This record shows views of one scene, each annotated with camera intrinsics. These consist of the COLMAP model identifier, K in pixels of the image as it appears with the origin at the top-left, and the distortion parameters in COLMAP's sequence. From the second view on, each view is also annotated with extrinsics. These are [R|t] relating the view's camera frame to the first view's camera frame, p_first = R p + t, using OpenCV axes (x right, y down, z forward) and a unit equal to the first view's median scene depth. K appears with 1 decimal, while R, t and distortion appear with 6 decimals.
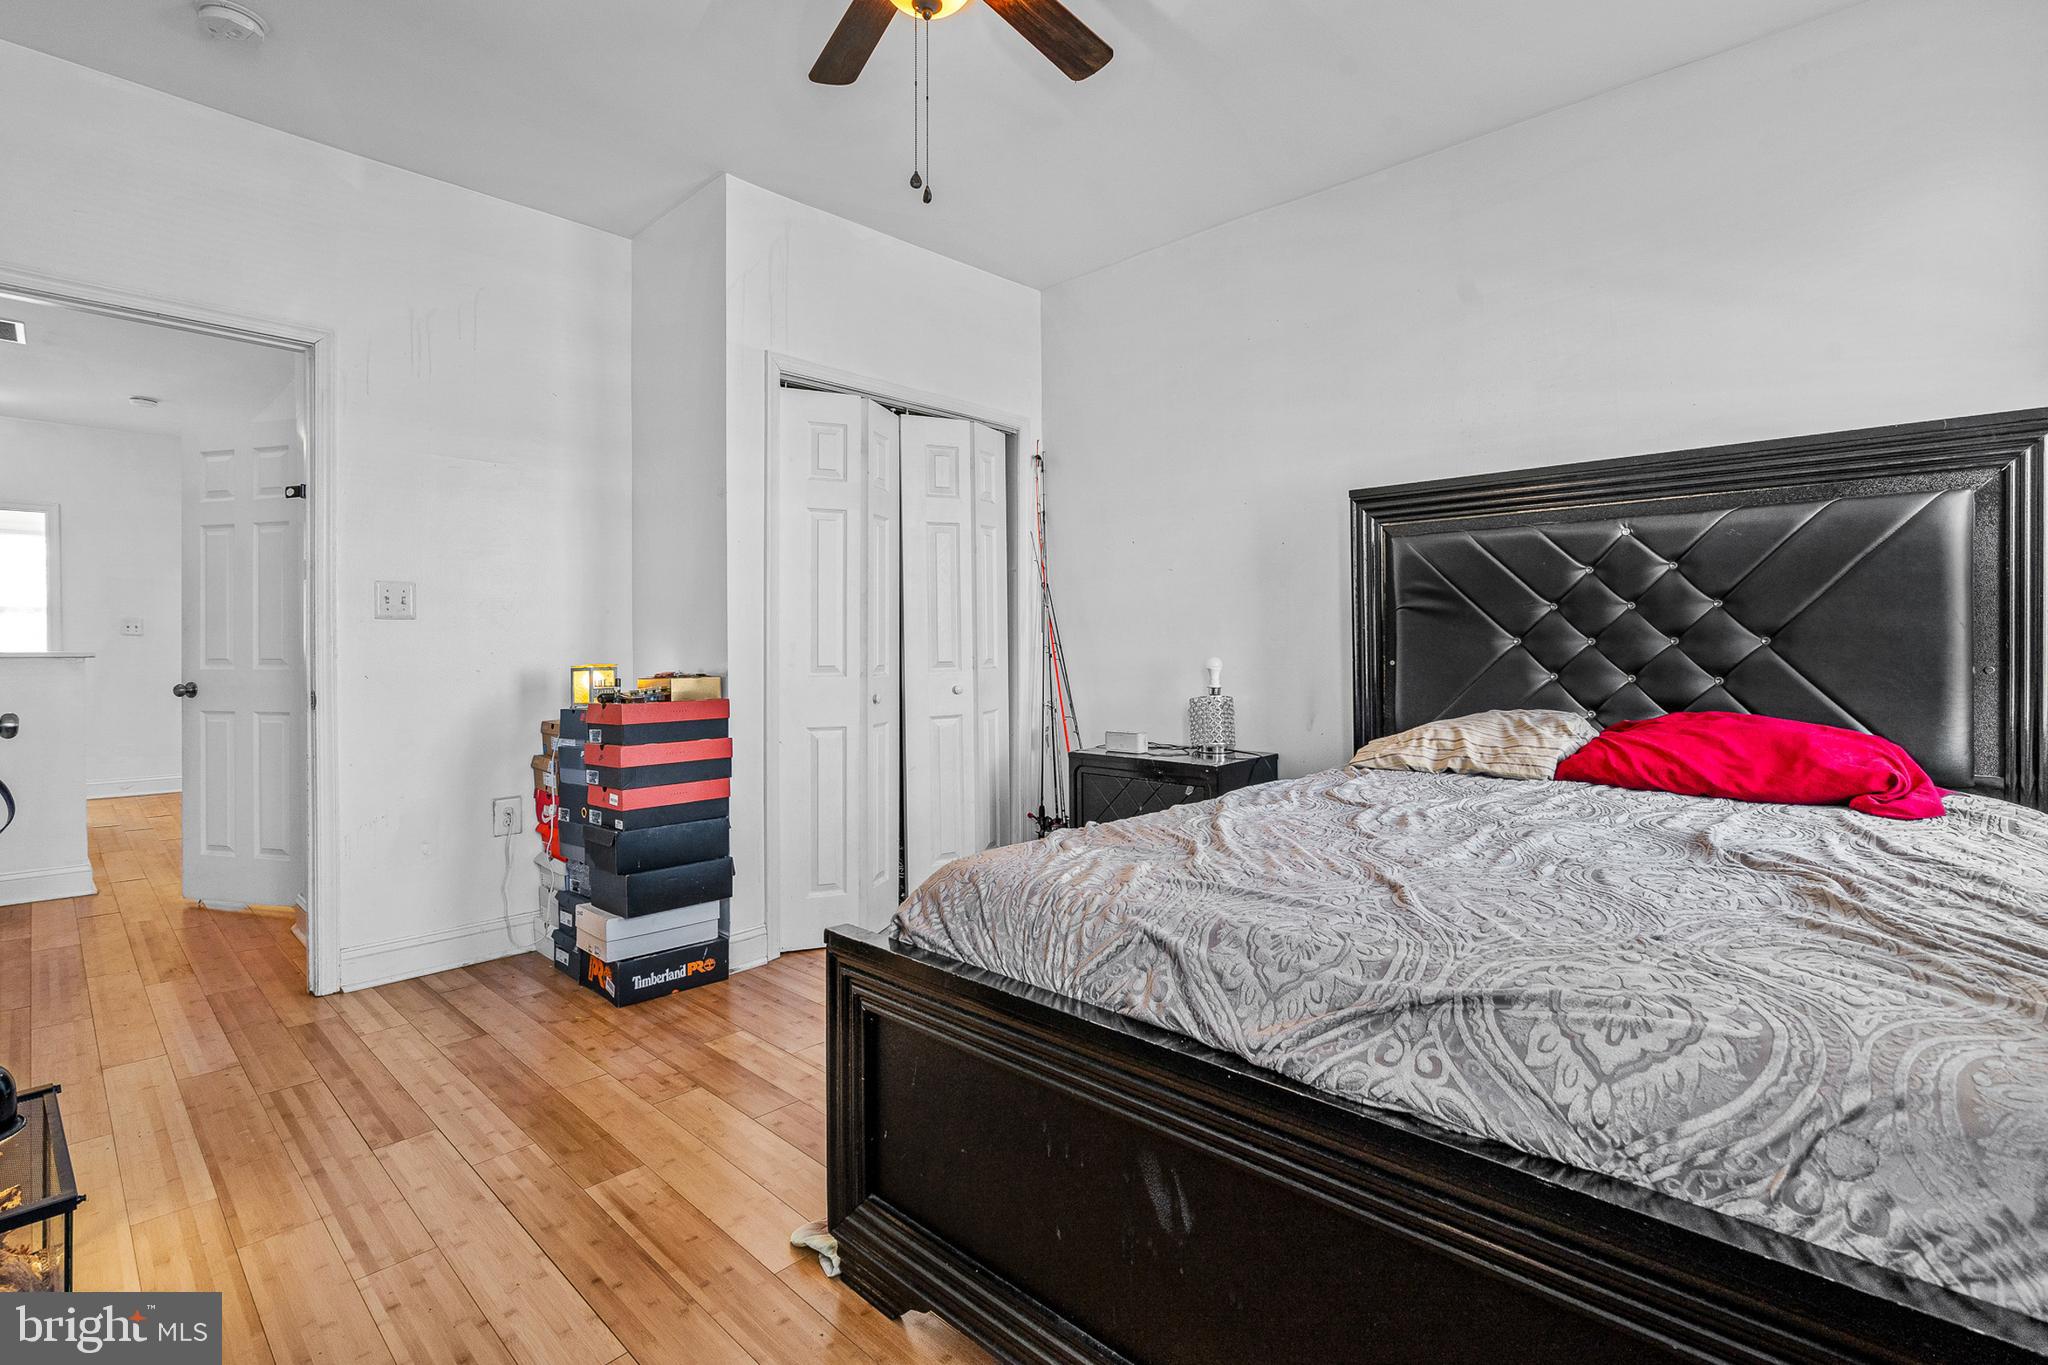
lens RADIAL K [[929.0, 0, 1019.8], [0, 929.0, 672.4], [0, 0, 1]] dist [-0.000246, 0.000283]
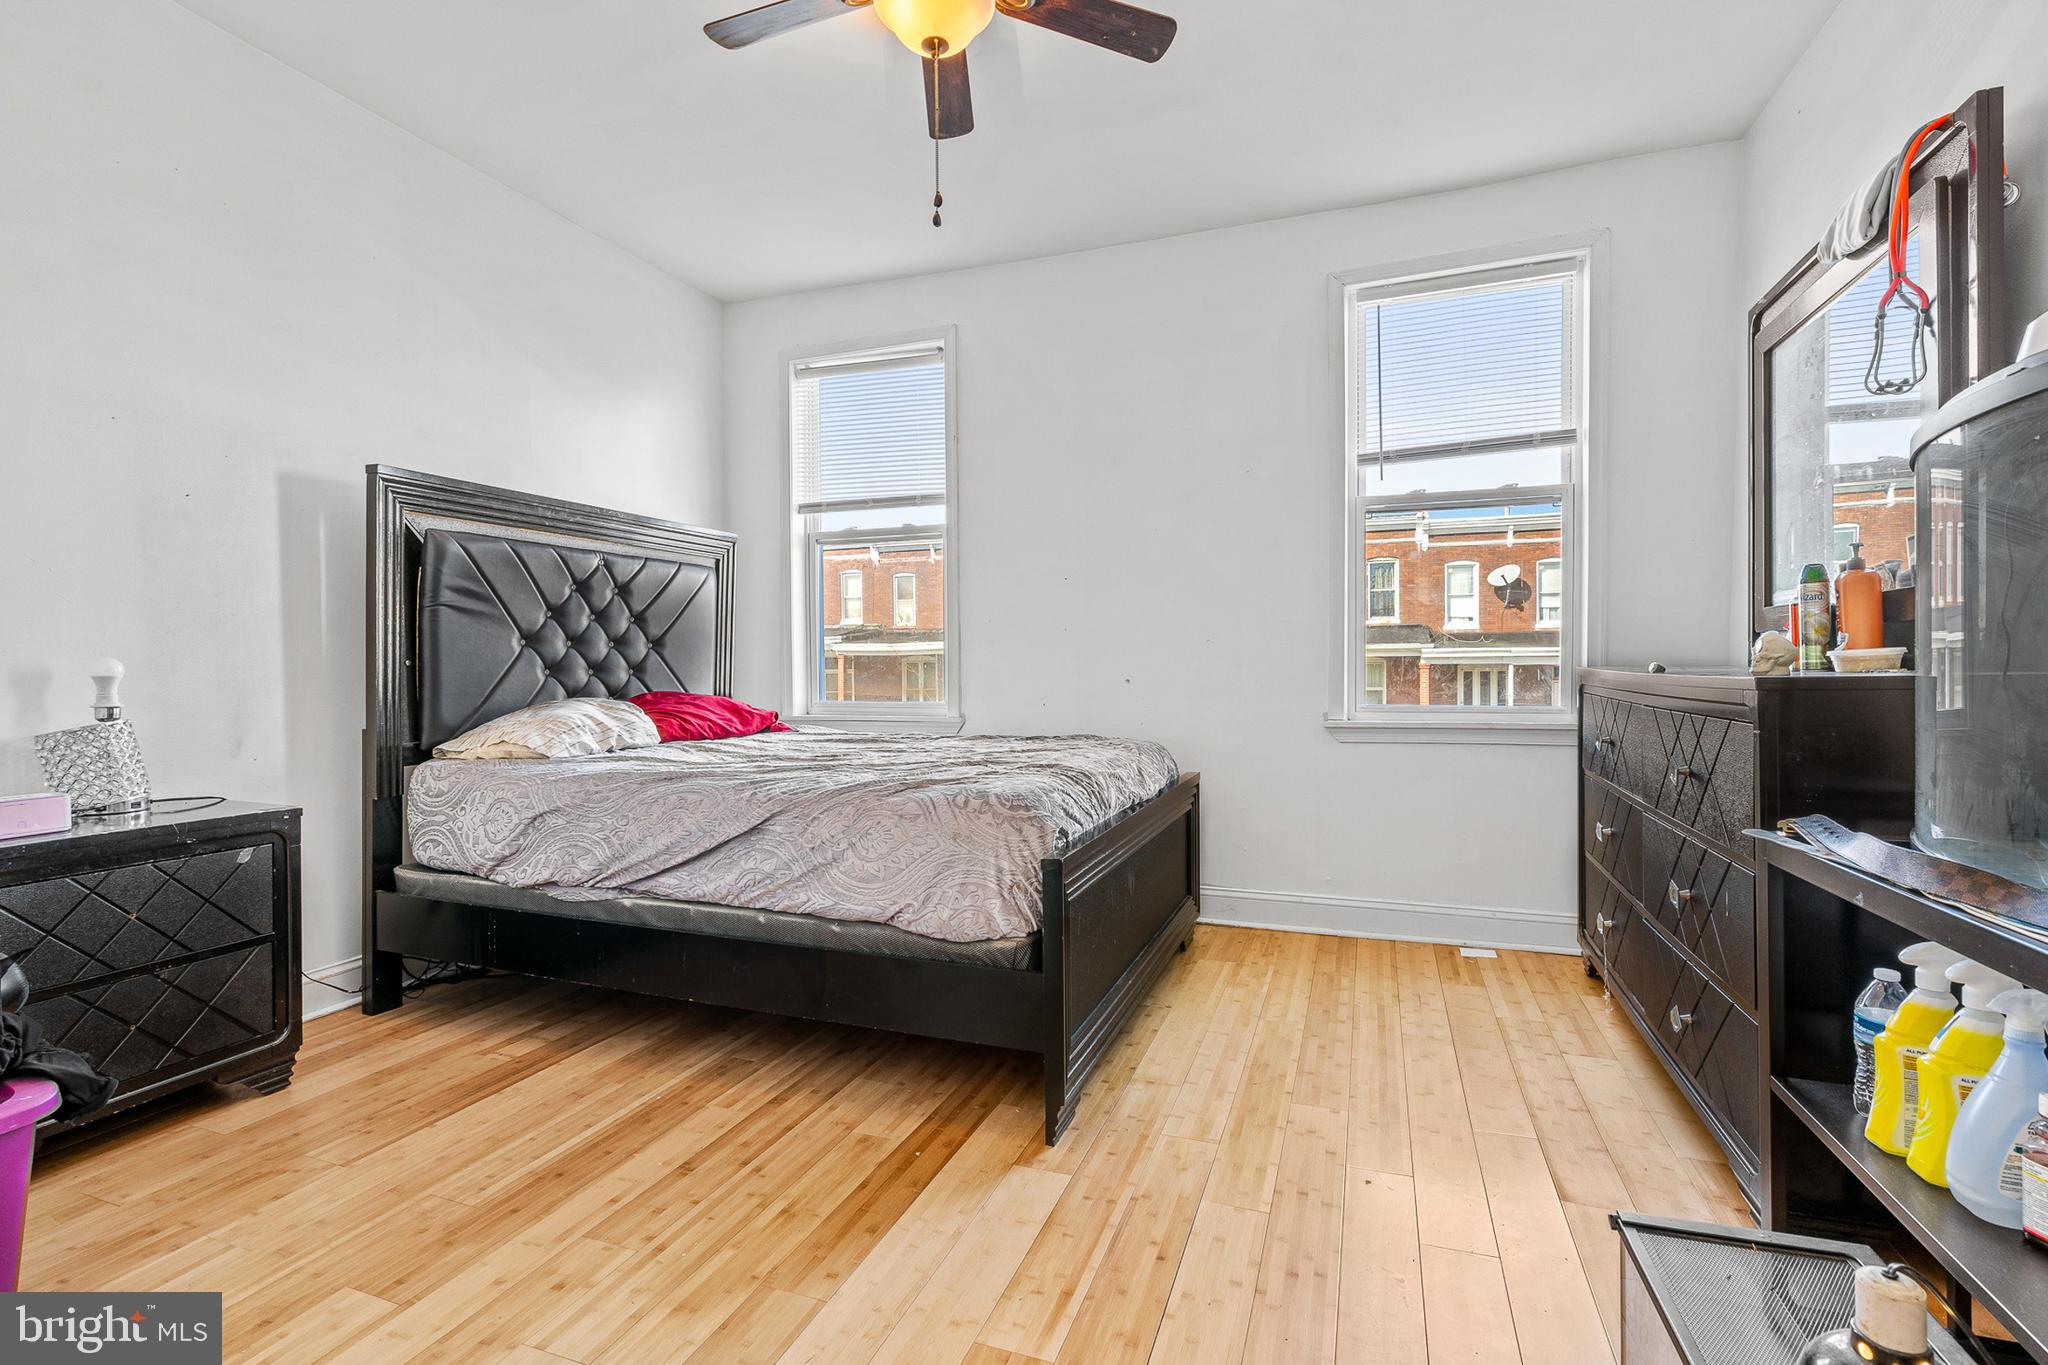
lens RADIAL K [[929.0, 0, 1019.8], [0, 929.0, 672.4], [0, 0, 1]] dist [-0.000246, 0.000283]
pose [[-0.380179, -0.004978, 0.924899, -1.103687], [0.031871, 0.999321, 0.018480, 0.003650], [-0.924363, 0.036503, -0.379763, 1.254111]]
